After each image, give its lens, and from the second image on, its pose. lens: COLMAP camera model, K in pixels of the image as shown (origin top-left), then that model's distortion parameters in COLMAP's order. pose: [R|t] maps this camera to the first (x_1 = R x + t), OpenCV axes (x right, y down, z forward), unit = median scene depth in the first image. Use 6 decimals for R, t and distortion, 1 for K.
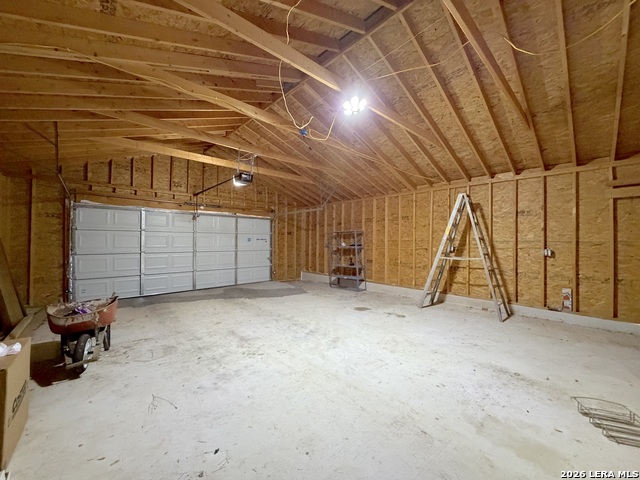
lens RADIAL K [[254.7, 0, 319.2], [0, 254.7, 240.6], [0, 0, 1]] dist [-0.000606, -0.000153]
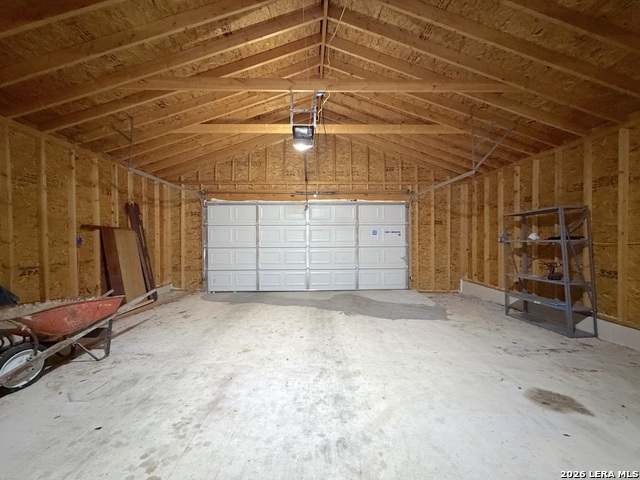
lens RADIAL K [[254.7, 0, 319.3], [0, 254.7, 238.9], [0, 0, 1]] dist [-0.000606, -0.000153]
pose [[0.759480, -0.010080, -0.650453, 0.103542], [0.010119, 0.999942, -0.003681, 0.017577], [0.650452, -0.003786, 0.759538, 0.335218]]
